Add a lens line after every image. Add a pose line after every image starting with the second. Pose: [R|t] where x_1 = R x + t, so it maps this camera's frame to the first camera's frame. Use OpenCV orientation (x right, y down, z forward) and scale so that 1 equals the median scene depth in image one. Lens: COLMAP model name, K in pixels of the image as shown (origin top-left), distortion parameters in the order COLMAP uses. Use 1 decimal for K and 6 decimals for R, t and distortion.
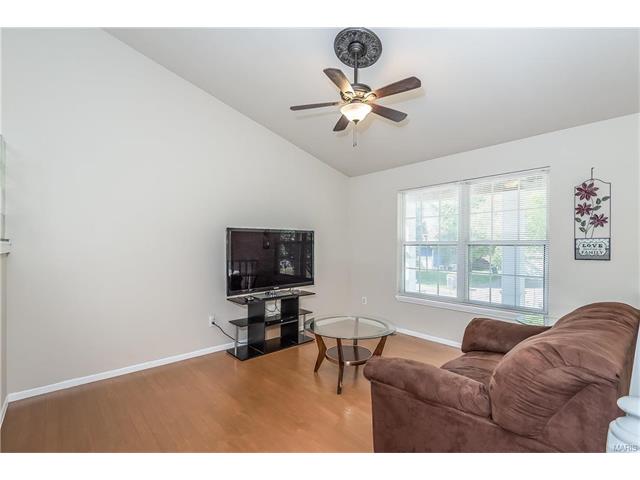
lens RADIAL K [[284.3, 0, 320.0], [0, 284.3, 240.0], [0, 0, 1]] dist [0.001226, 0.000091]
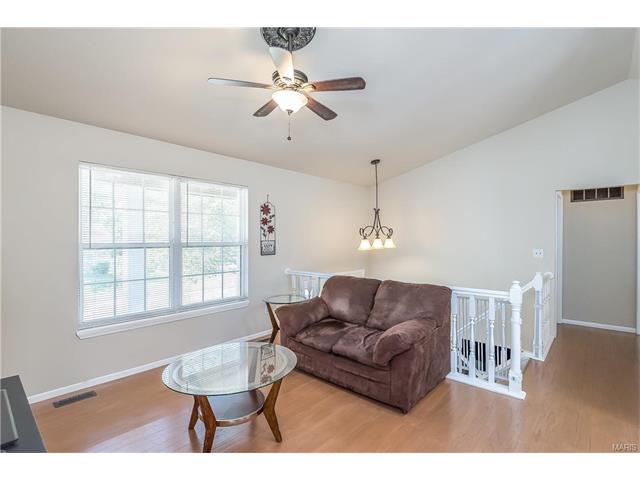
lens RADIAL K [[313.2, 0, 320.0], [0, 313.2, 240.0], [0, 0, 1]] dist [0.024659, -0.000045]
pose [[-0.145761, 0.011969, 0.989247, -0.747073], [0.003382, 0.999927, -0.011600, 0.010640], [-0.989314, 0.001655, -0.145791, 0.952756]]
